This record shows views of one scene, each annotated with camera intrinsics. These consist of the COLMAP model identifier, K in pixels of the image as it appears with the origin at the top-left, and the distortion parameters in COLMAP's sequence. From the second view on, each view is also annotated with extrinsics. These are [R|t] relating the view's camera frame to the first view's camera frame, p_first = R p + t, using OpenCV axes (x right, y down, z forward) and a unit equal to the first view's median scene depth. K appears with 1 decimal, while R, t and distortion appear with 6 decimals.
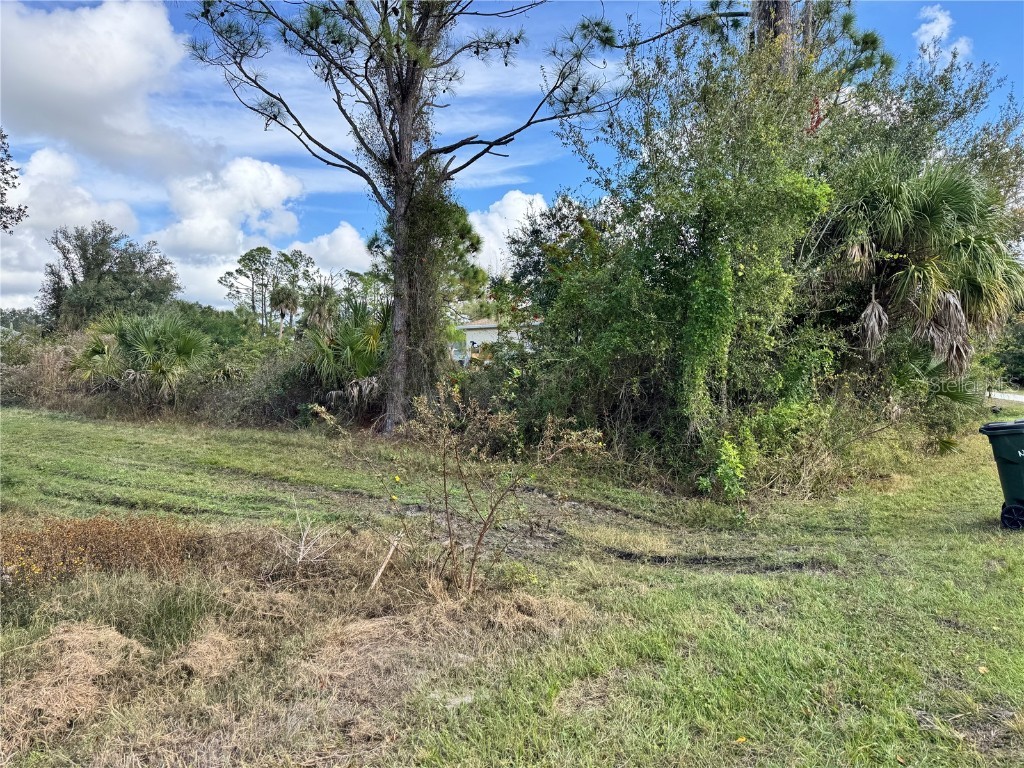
lens RADIAL K [[710.3, 0, 505.2], [0, 710.3, 379.5], [0, 0, 1]] dist [0.093958, -0.150183]
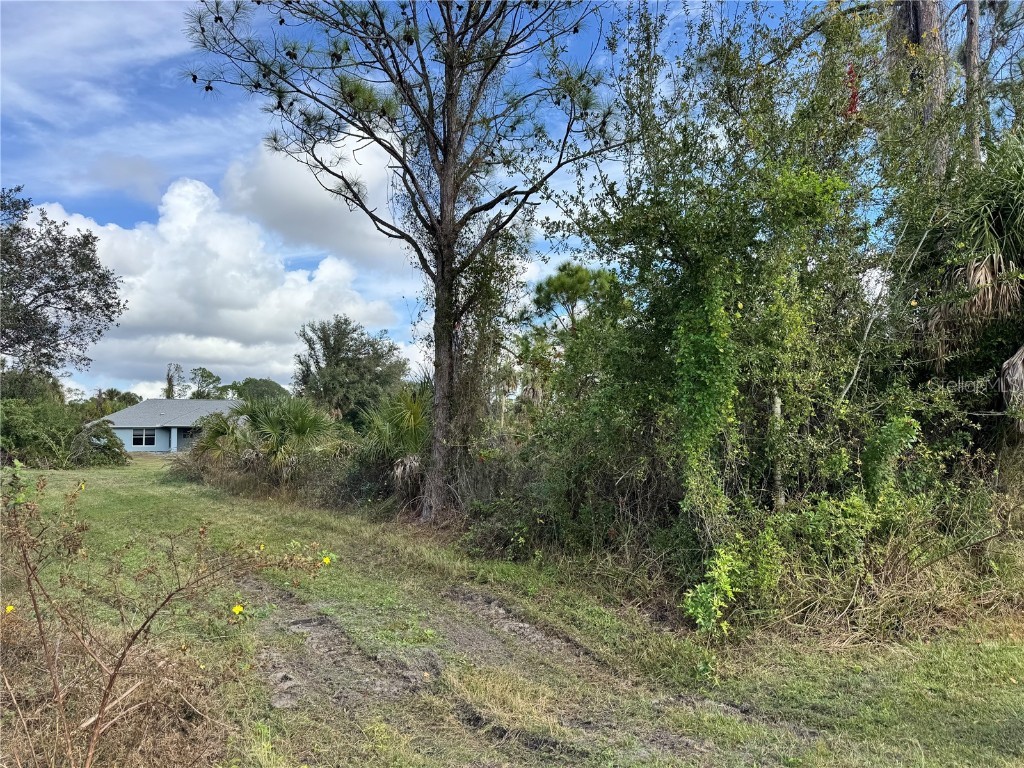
lens RADIAL K [[715.1, 0, 512.0], [0, 715.1, 384.0], [0, 0, 1]] dist [0.078863, -0.120928]
pose [[0.949645, -0.035399, -0.311322, 0.126507], [0.005351, 0.995285, -0.096848, -0.003077], [0.313282, 0.090306, 0.945357, 0.091440]]
